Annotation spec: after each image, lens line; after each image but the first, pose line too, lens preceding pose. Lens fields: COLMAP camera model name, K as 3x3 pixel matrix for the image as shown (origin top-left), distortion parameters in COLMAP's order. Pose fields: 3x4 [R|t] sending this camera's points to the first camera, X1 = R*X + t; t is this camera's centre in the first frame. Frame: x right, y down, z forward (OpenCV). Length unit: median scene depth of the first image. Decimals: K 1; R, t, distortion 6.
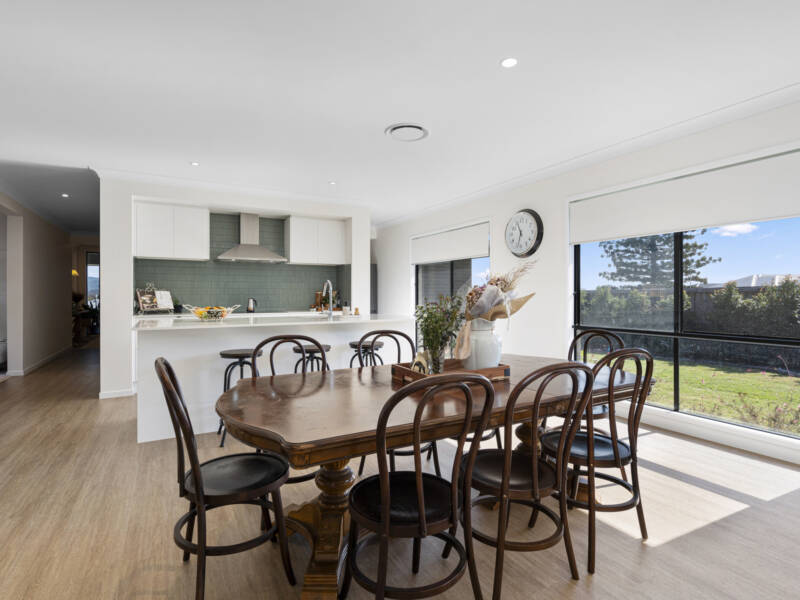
lens RADIAL K [[412.7, 0, 400.0], [0, 412.7, 300.0], [0, 0, 1]] dist [-0.018782, -0.000292]
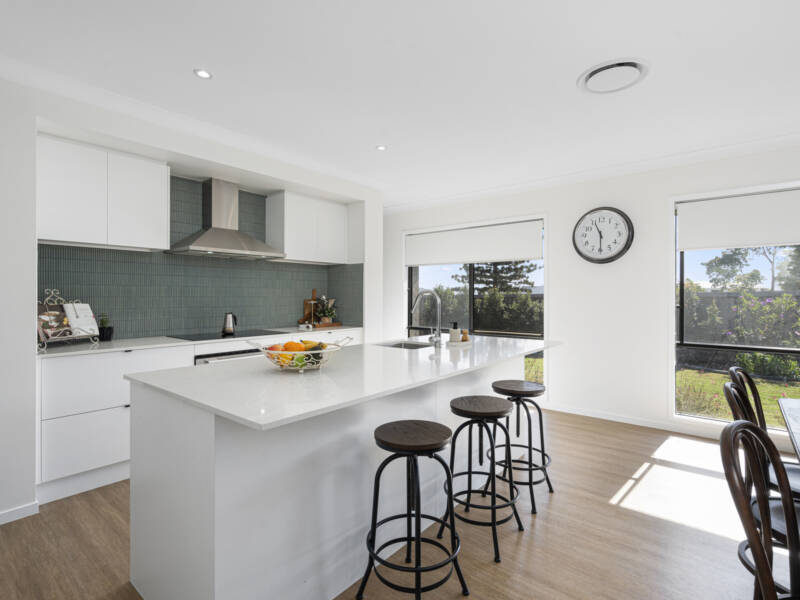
lens RADIAL K [[412.7, 0, 400.0], [0, 412.7, 300.0], [0, 0, 1]] dist [-0.018782, -0.000292]
pose [[0.933541, -0.002454, 0.358462, -0.343310], [0.002510, 0.999997, 0.000311, -0.024110], [-0.358461, 0.000609, 0.933544, 0.303456]]
